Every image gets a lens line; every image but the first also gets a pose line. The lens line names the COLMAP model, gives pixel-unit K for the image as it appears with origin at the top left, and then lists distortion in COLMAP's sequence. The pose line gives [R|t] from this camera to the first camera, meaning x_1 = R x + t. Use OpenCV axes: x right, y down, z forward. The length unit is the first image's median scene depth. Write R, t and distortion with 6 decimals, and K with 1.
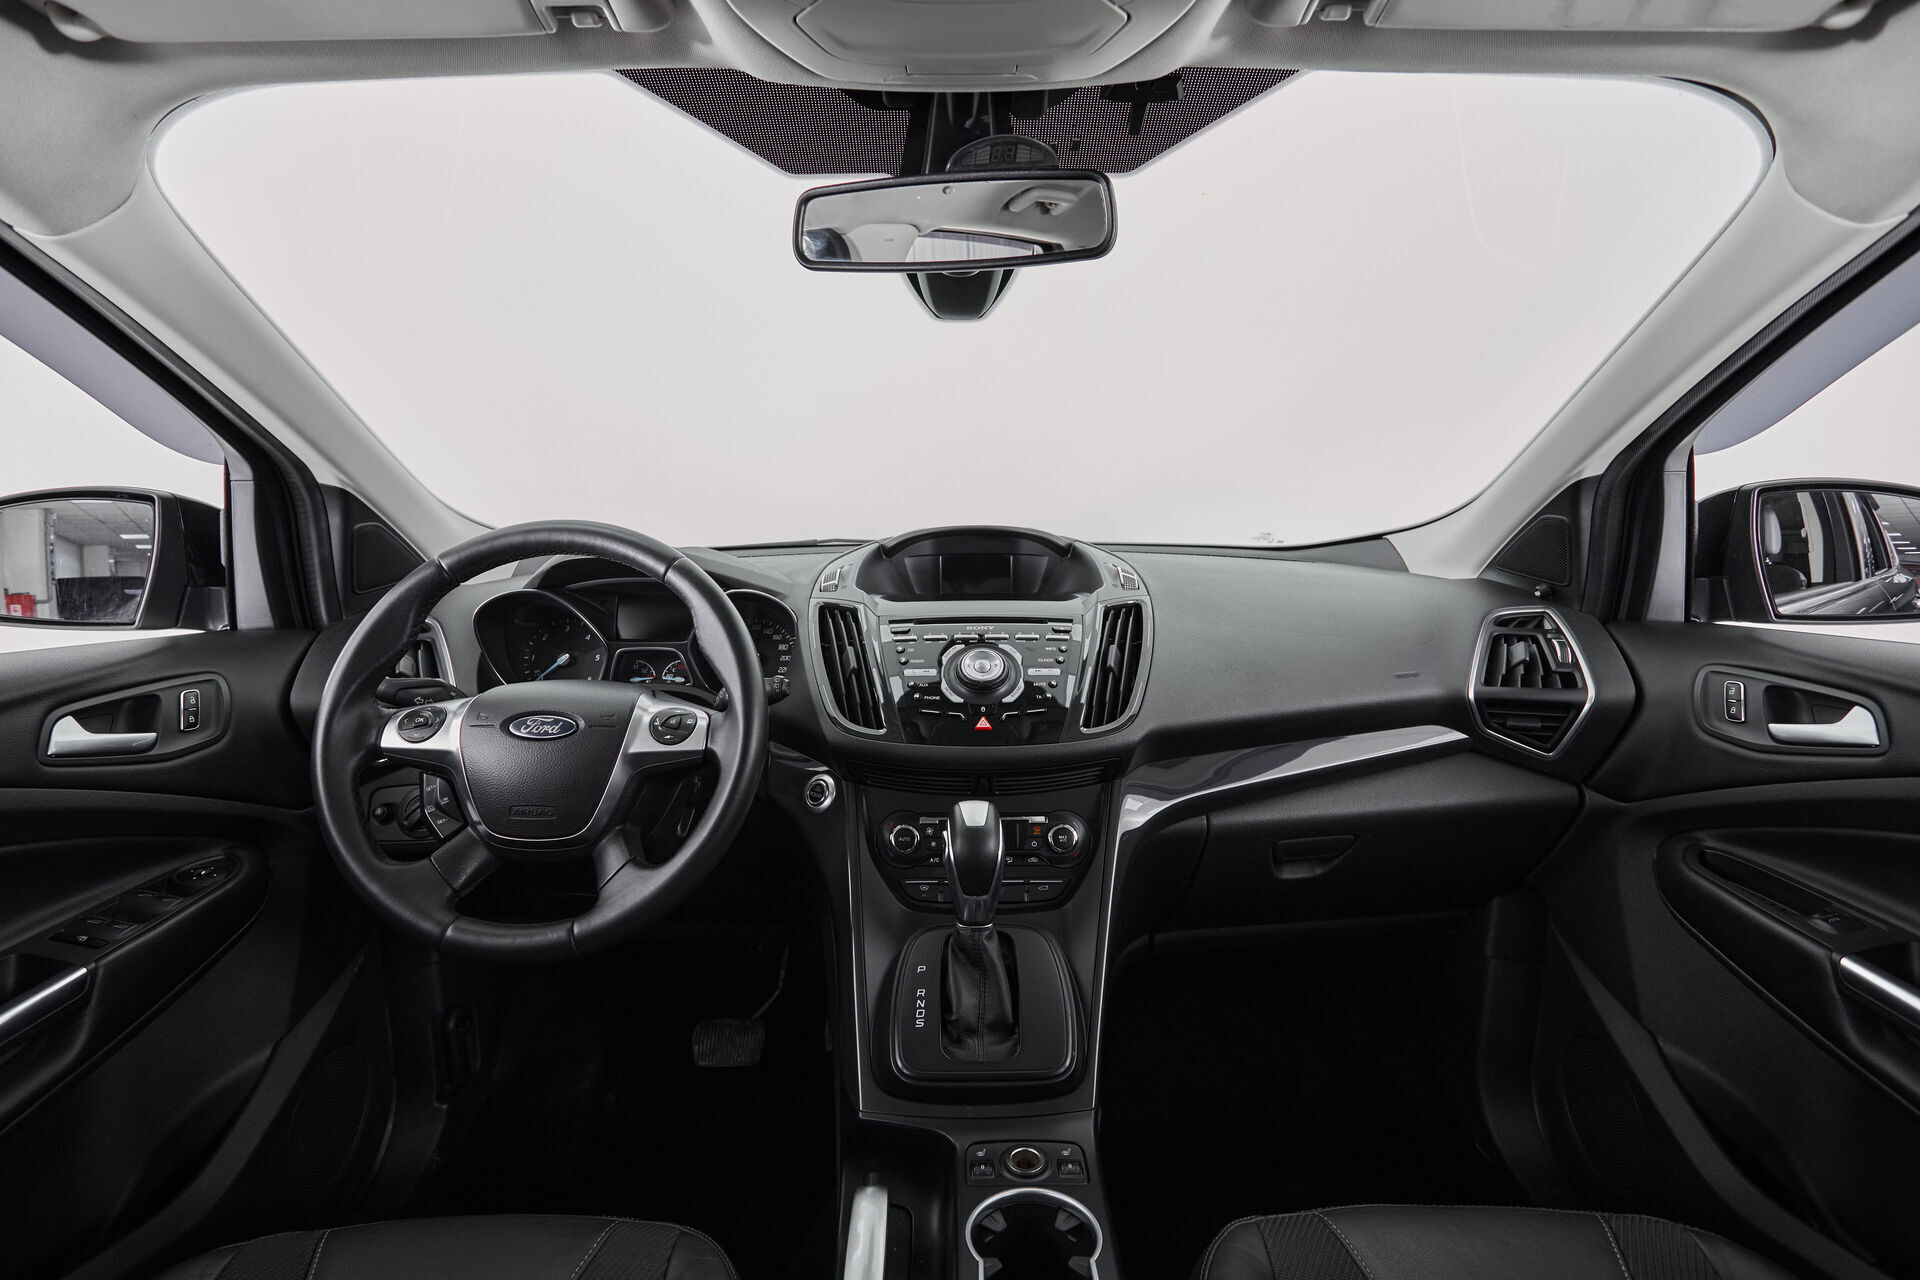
lens RADIAL K [[935.2, 0, 960.0], [0, 935.2, 640.0], [0, 0, 1]] dist [-0.004488, -0.000228]
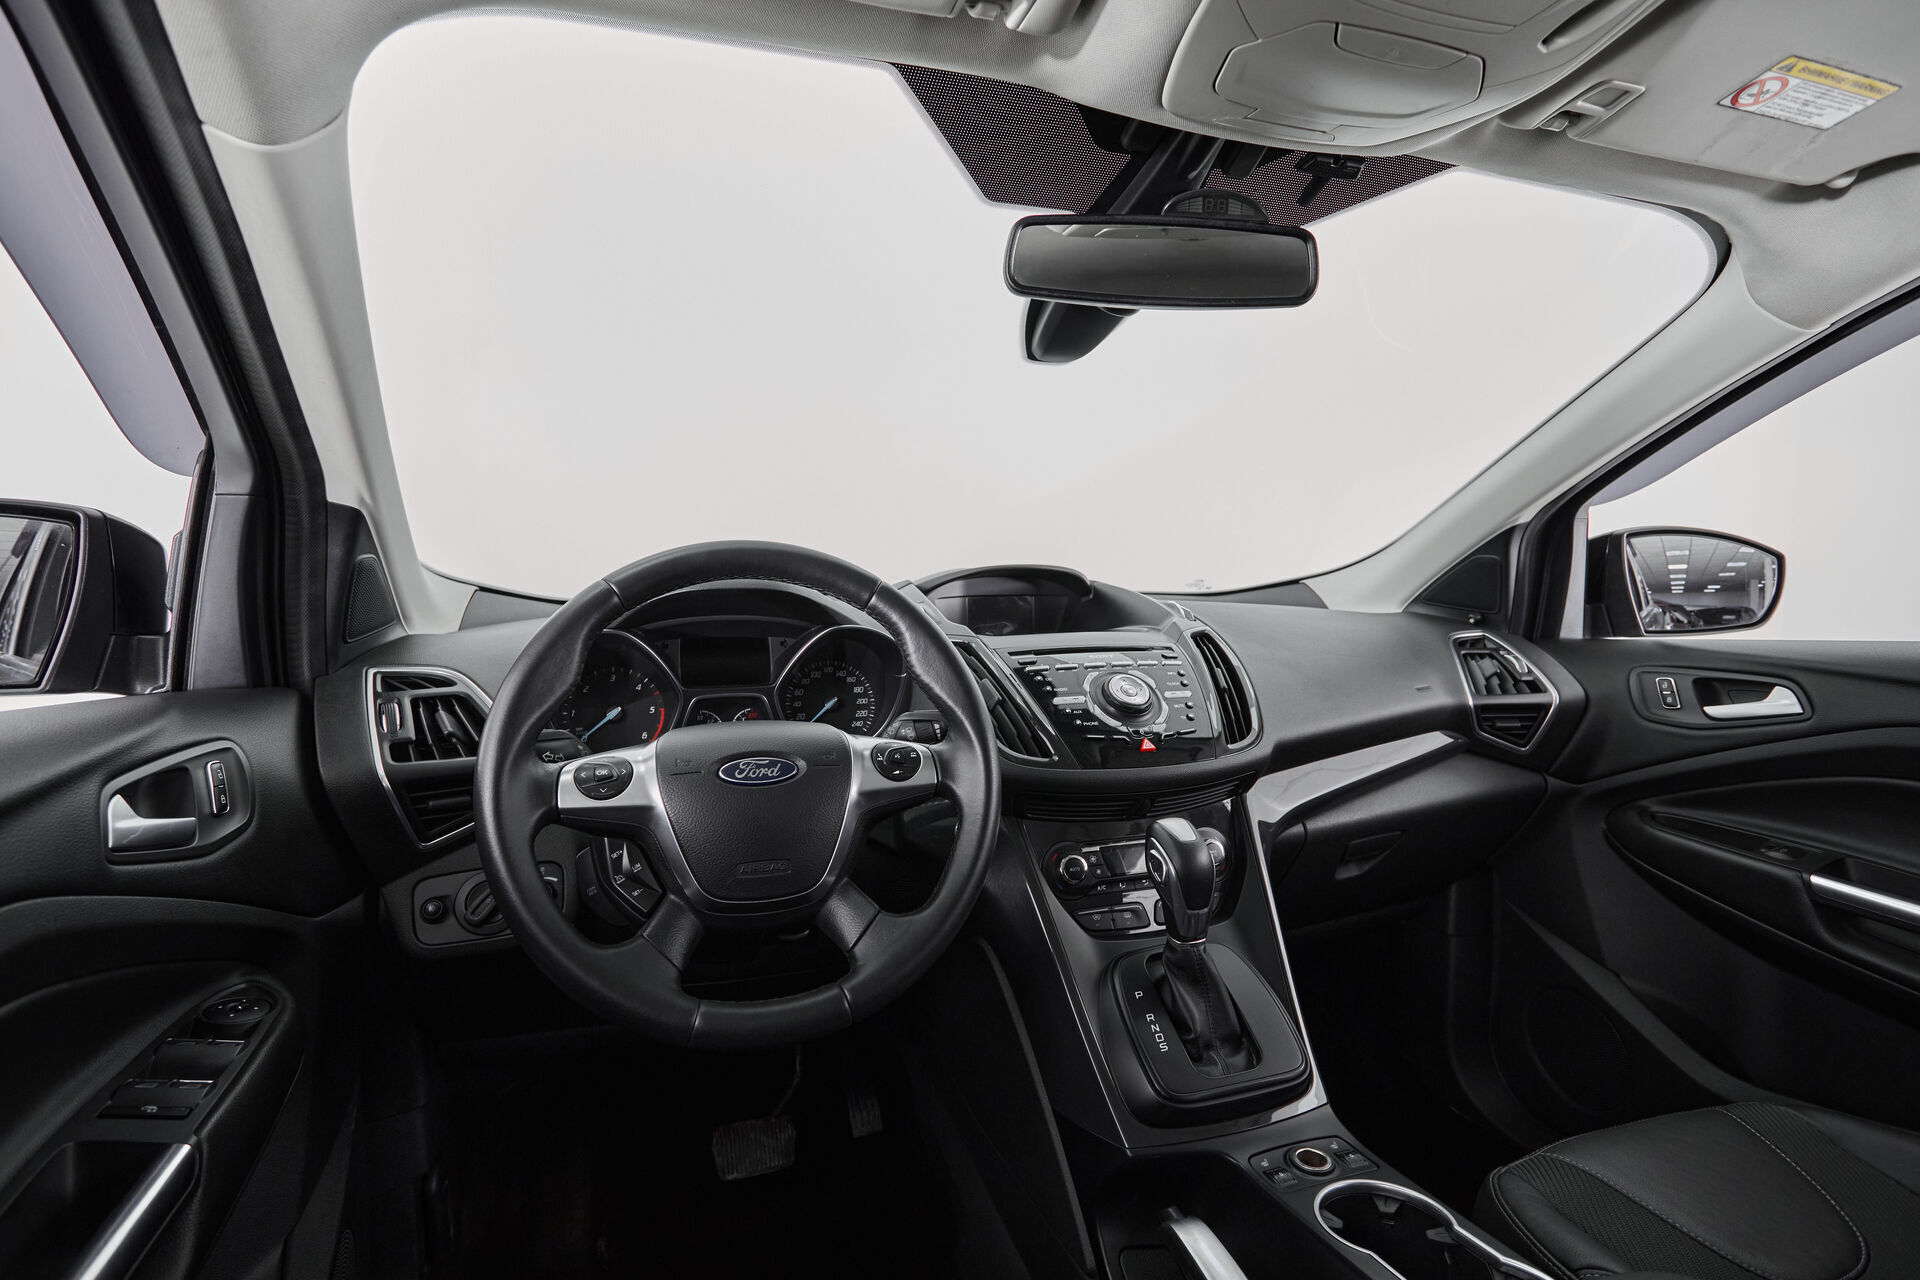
lens RADIAL K [[935.2, 0, 960.0], [0, 935.2, 640.0], [0, 0, 1]] dist [-0.004488, -0.000228]
pose [[0.947377, -0.022085, 0.319356, -0.486940], [0.048333, 0.996049, -0.074499, 0.040872], [-0.316449, 0.086014, 0.944702, 0.090475]]
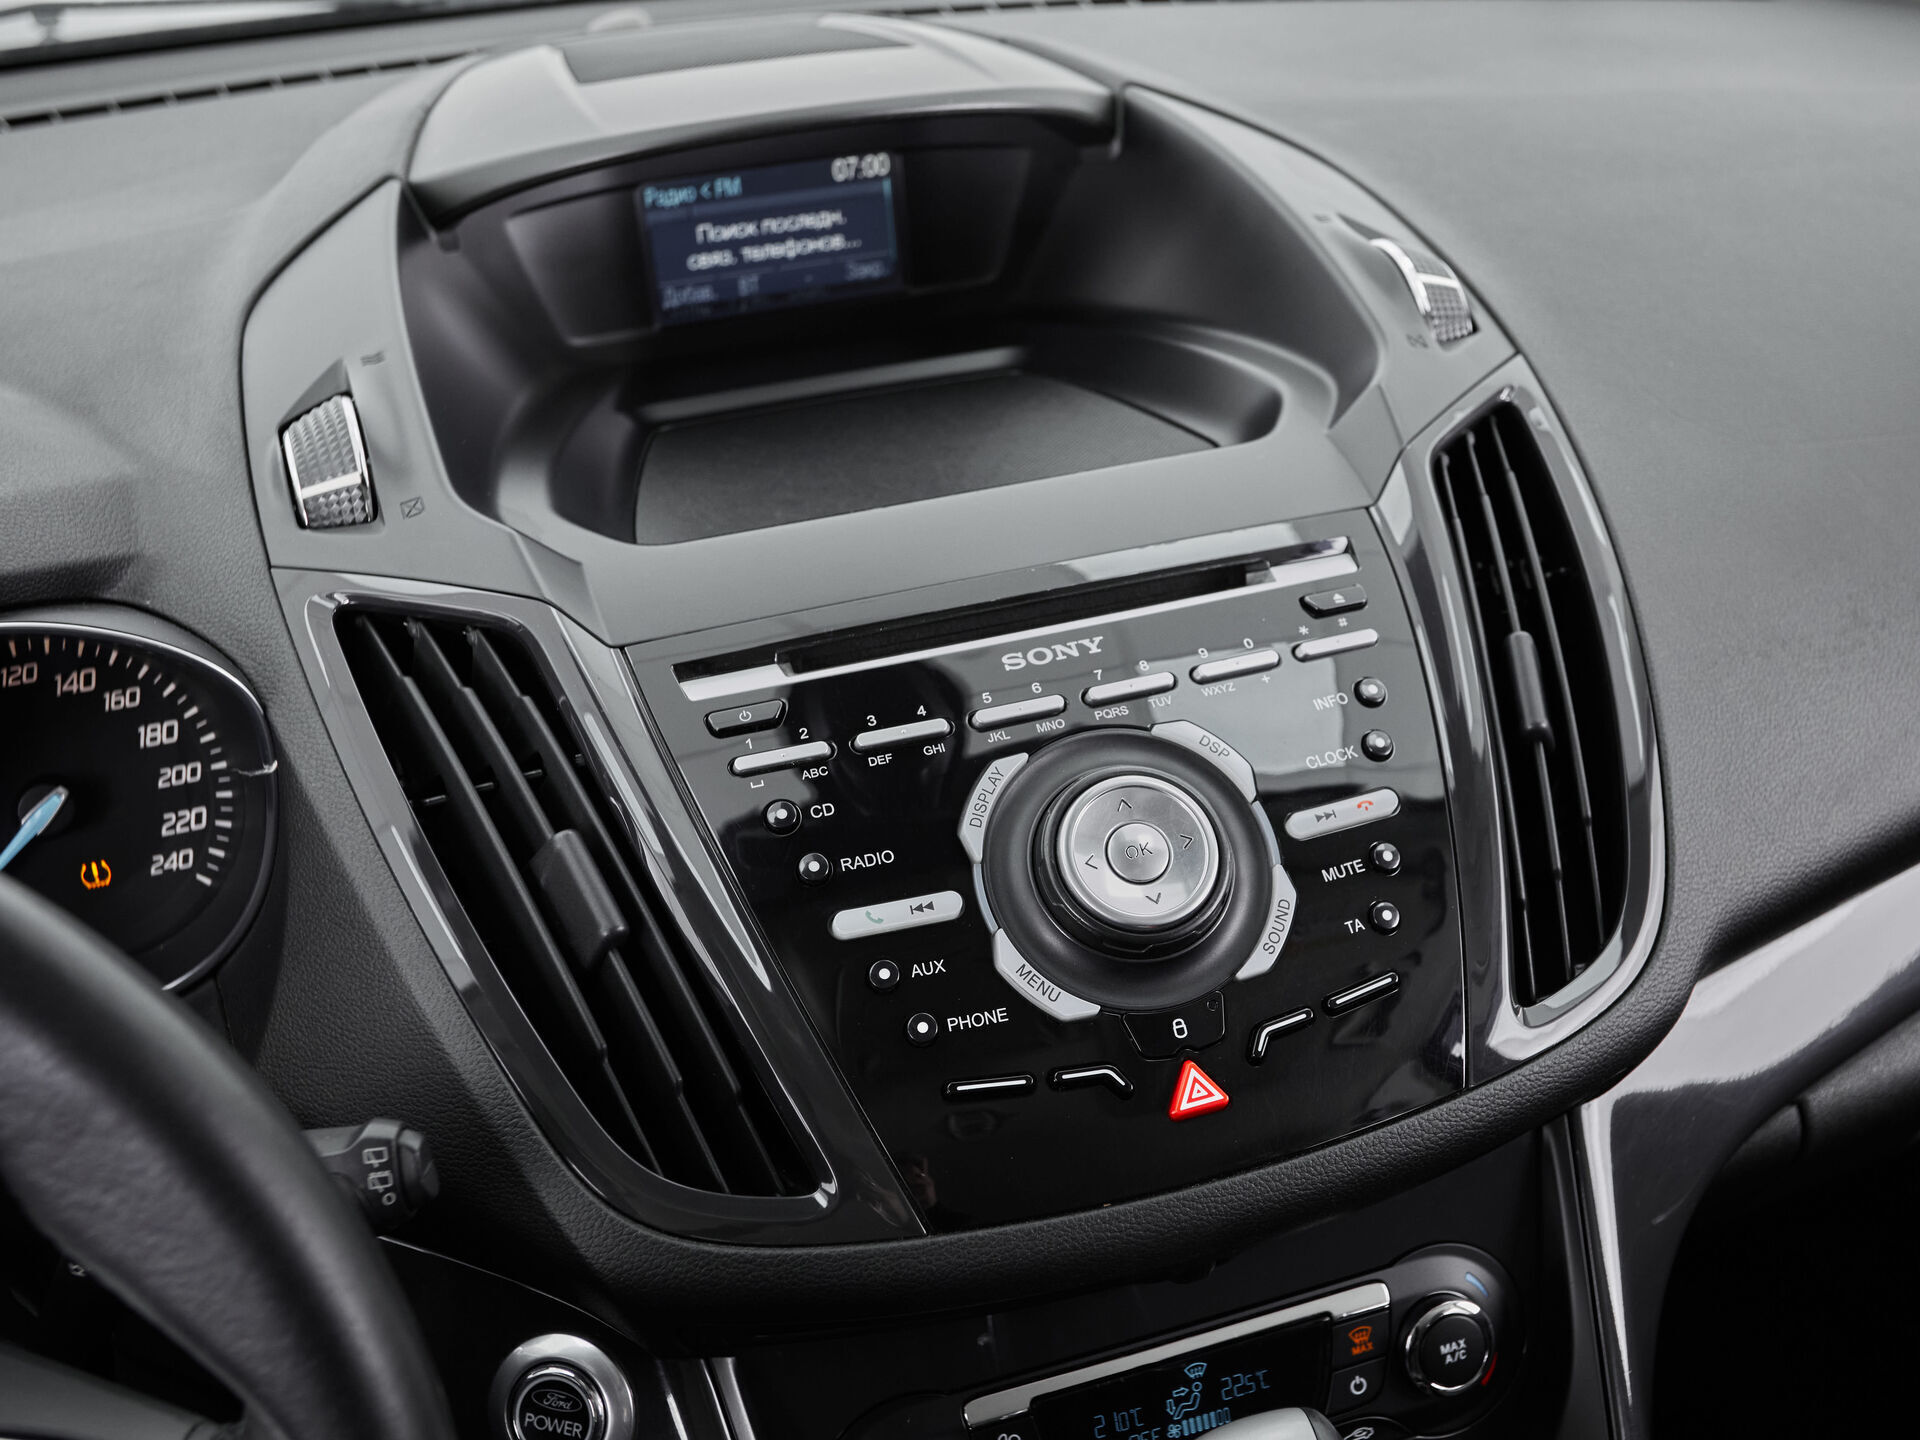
lens RADIAL K [[2432.9, 0, 1105.0], [0, 2432.9, 724.4], [0, 0, 1]] dist [-0.000118, 0.013884]
pose [[0.935504, -0.191233, 0.297091, -0.181141], [0.081829, 0.935269, 0.344347, -0.242369], [-0.343710, -0.297828, 0.890596, 0.426140]]
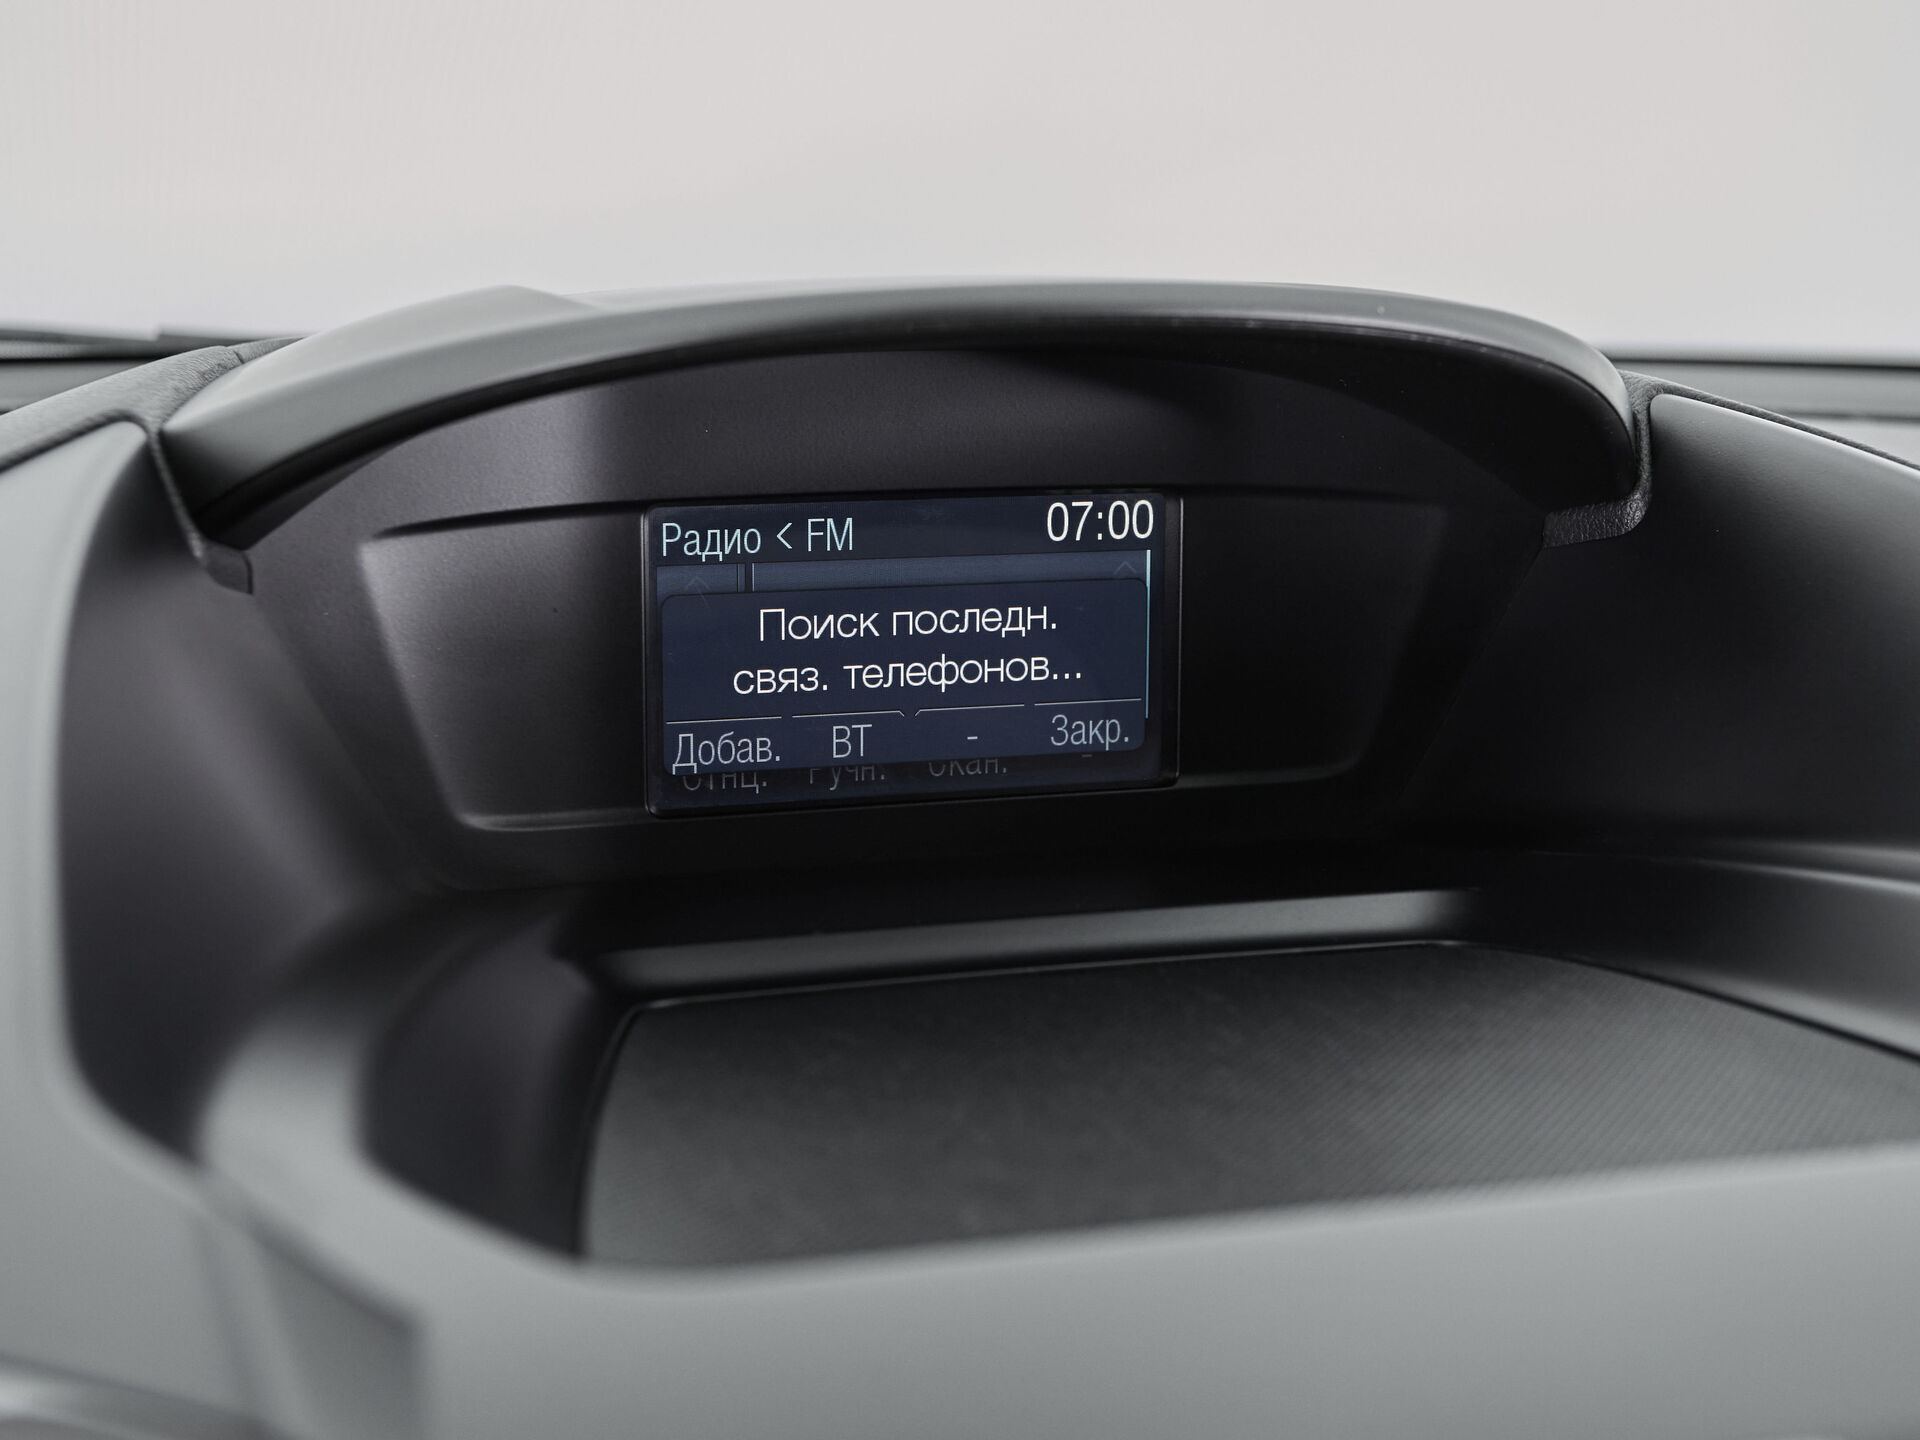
lens RADIAL K [[2420.0, 0, 960.0], [0, 2420.0, 720.0], [0, 0, 1]] dist [-0.043832, -0.022669]
pose [[0.945976, -0.035544, 0.322283, -0.119887], [0.024813, 0.998994, 0.037344, -0.101521], [-0.323286, -0.027330, 0.945907, 0.958768]]
